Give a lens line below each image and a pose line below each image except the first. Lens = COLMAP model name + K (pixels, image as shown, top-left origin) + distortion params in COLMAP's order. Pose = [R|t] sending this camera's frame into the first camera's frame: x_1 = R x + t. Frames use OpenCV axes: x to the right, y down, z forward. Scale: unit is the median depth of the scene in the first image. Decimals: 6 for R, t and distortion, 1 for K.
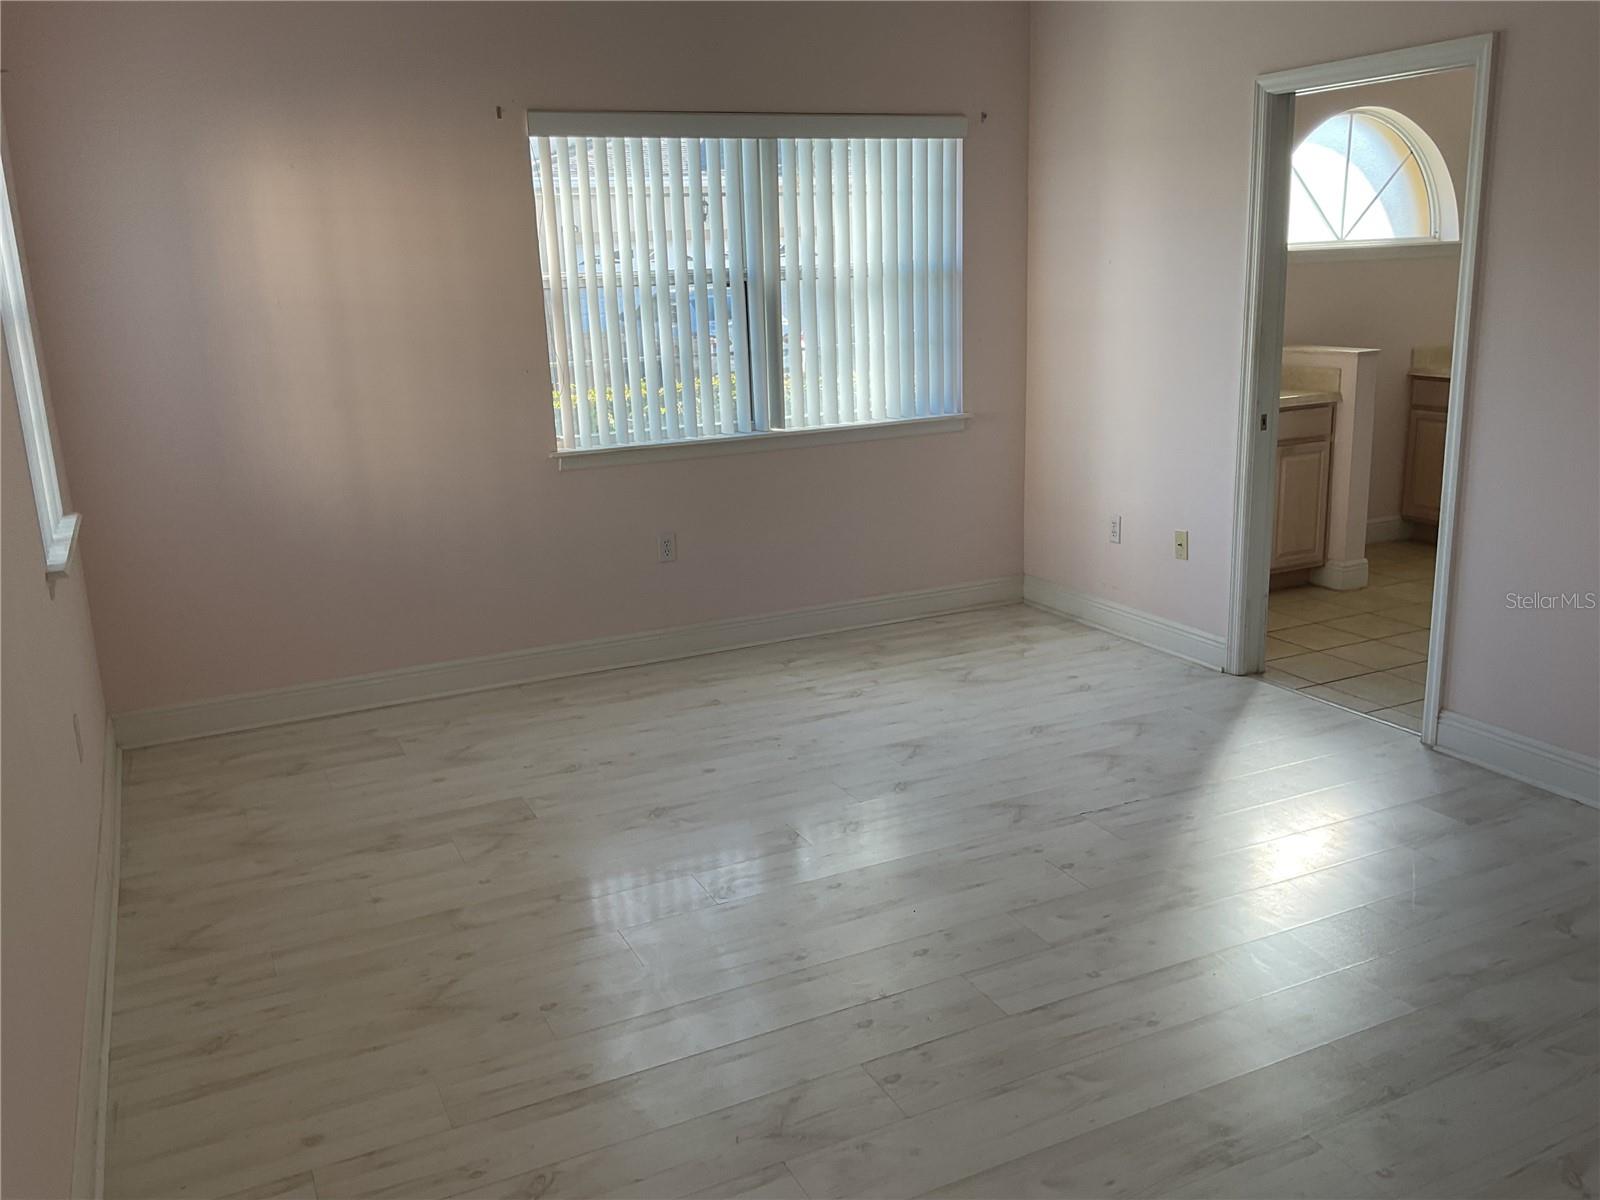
lens RADIAL K [[1316.4, 0, 796.2], [0, 1316.4, 595.4], [0, 0, 1]] dist [0.077569, -0.138849]
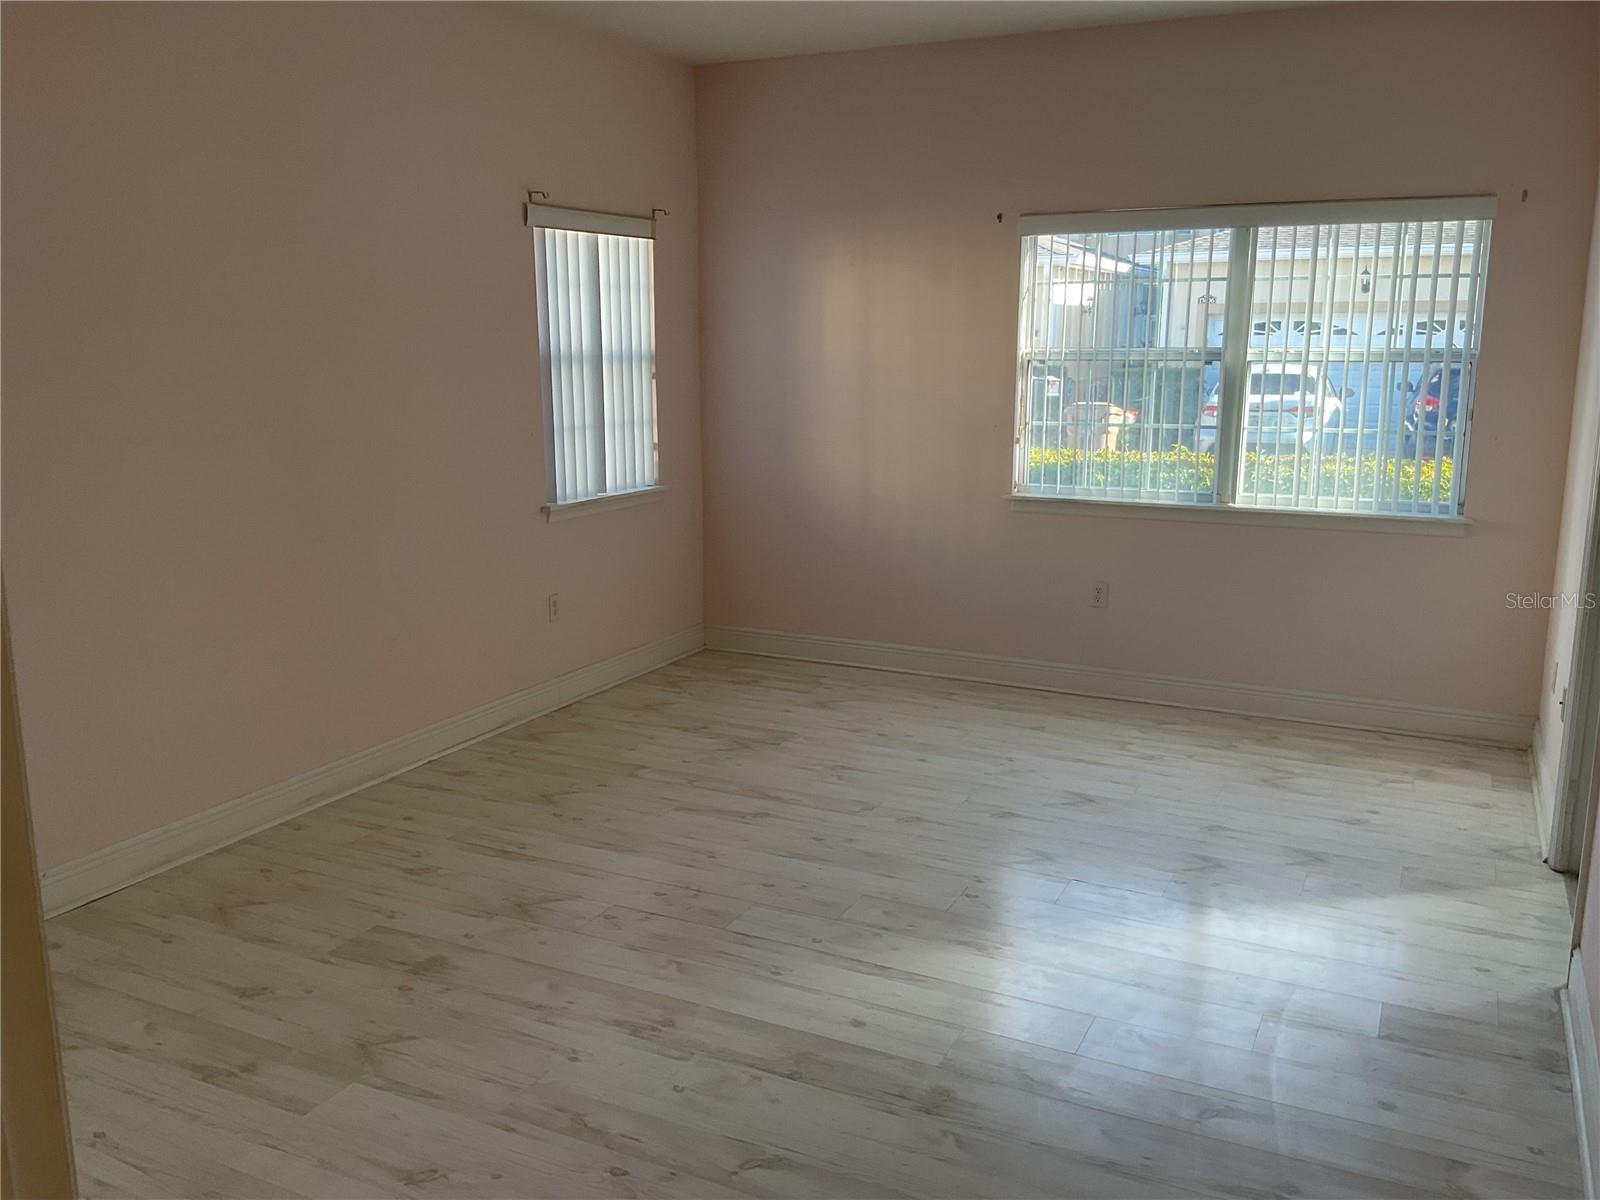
lens RADIAL K [[1316.4, 0, 796.5], [0, 1316.4, 596.0], [0, 0, 1]] dist [0.077569, -0.138849]
pose [[0.616986, 0.187697, -0.764263, 0.631494], [-0.215746, 0.974277, 0.065105, -0.055863], [0.756824, 0.124718, 0.641610, 0.101934]]
